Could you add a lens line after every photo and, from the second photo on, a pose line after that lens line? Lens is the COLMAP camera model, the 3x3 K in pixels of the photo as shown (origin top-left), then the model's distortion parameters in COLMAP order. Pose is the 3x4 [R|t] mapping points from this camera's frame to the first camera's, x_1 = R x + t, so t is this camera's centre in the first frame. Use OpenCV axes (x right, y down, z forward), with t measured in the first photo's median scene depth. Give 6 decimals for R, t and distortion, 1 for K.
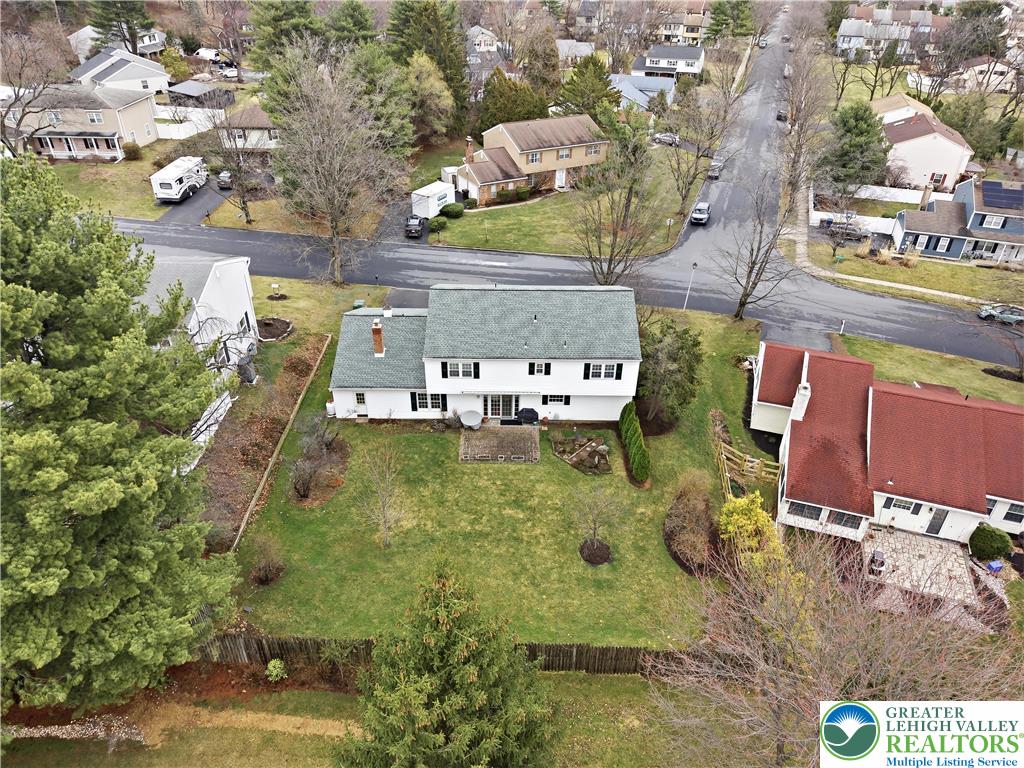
lens RADIAL K [[714.1, 0, 531.0], [0, 714.1, 384.2], [0, 0, 1]] dist [0.002955, -0.004450]
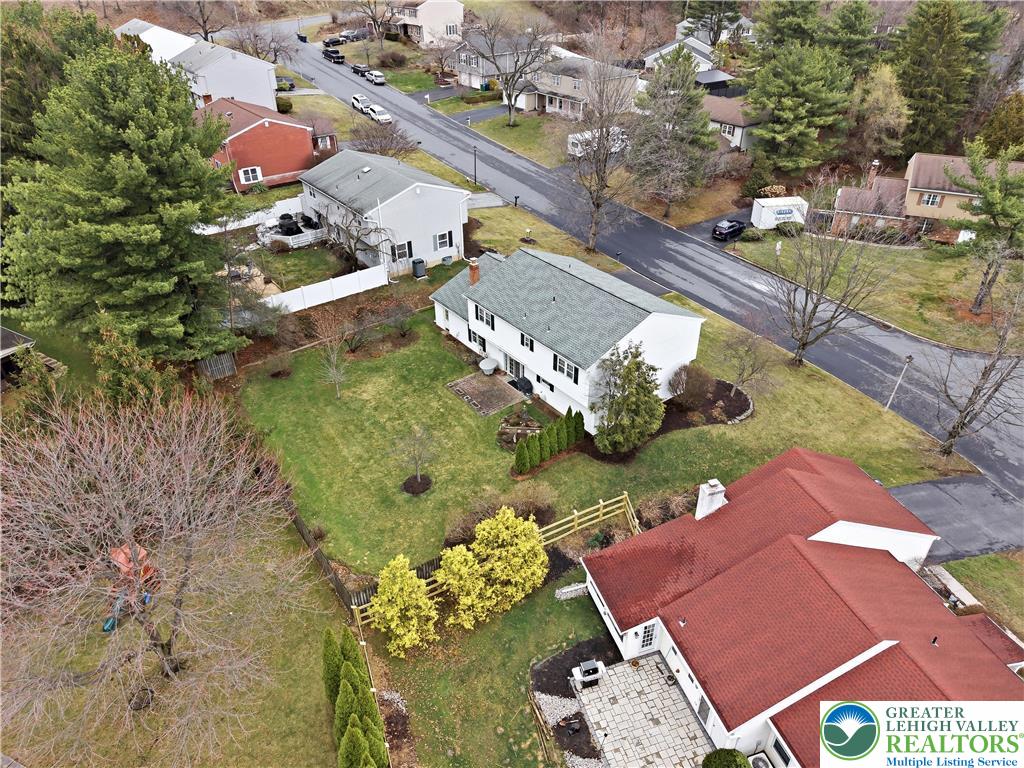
lens RADIAL K [[714.1, 0, 531.0], [0, 714.1, 384.2], [0, 0, 1]] dist [0.002955, -0.004450]
pose [[0.574717, 0.415148, -0.705232, 0.785998], [-0.410382, 0.891787, 0.190532, -0.172392], [0.708016, 0.179913, 0.682895, 0.256340]]
